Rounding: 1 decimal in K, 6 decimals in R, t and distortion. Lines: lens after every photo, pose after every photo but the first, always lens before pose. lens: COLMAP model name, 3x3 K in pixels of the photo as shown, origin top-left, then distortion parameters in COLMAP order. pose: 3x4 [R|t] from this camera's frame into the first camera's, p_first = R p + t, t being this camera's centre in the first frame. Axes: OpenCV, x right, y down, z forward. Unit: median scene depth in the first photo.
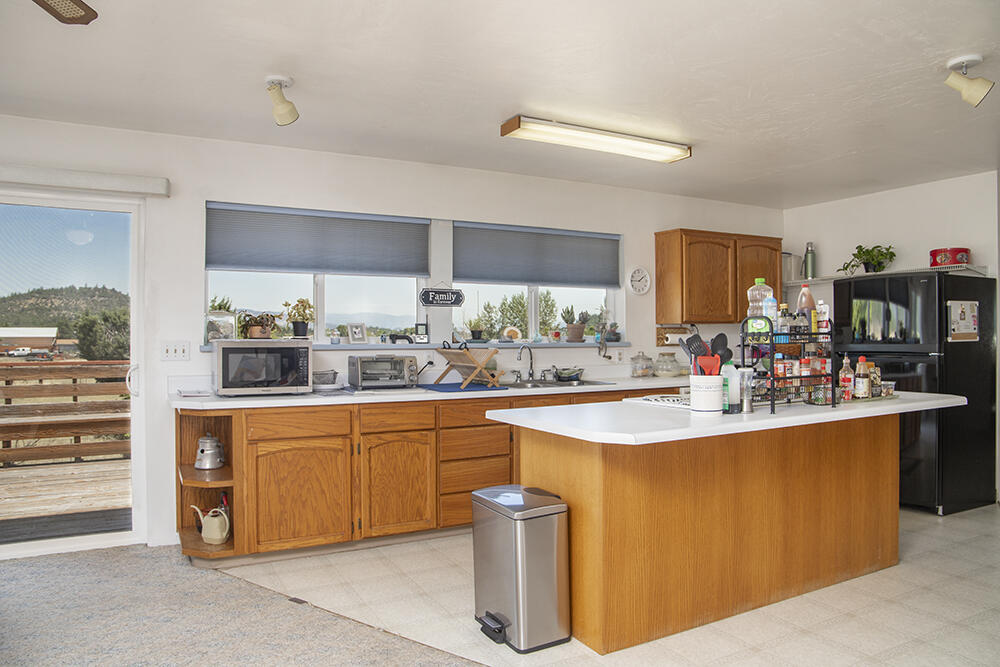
lens RADIAL K [[696.9, 0, 500.0], [0, 696.9, 333.5], [0, 0, 1]] dist [-0.149318, 0.112326]
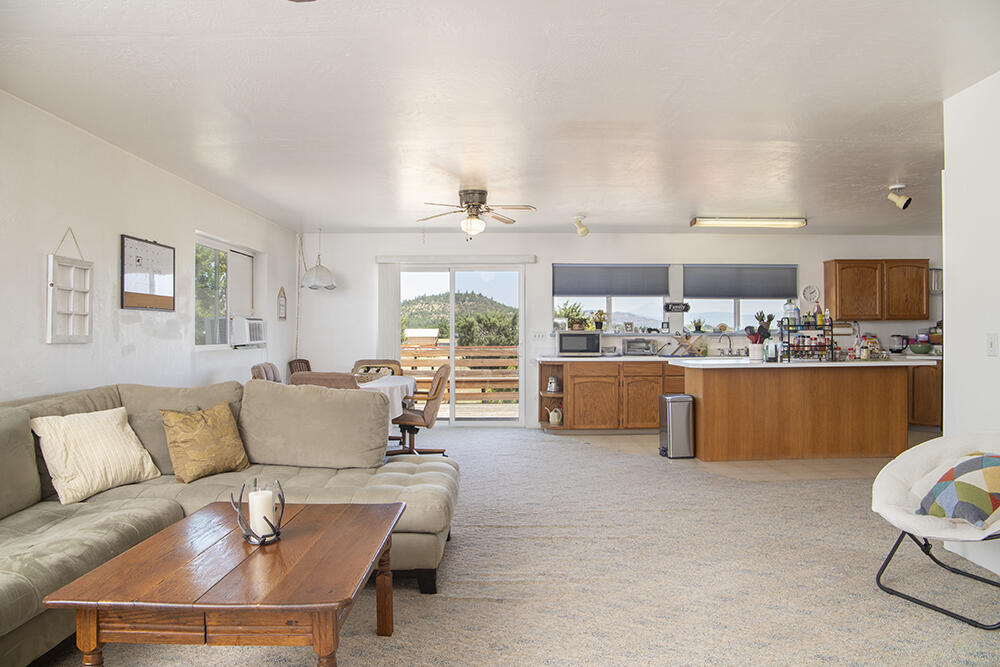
lens RADIAL K [[696.9, 0, 500.0], [0, 696.9, 333.5], [0, 0, 1]] dist [-0.149318, 0.112326]
pose [[0.880422, -0.000852, -0.474190, 0.408617], [0.000667, 1.000000, -0.000558, 0.018059], [0.474190, 0.000175, 0.880422, -0.892574]]
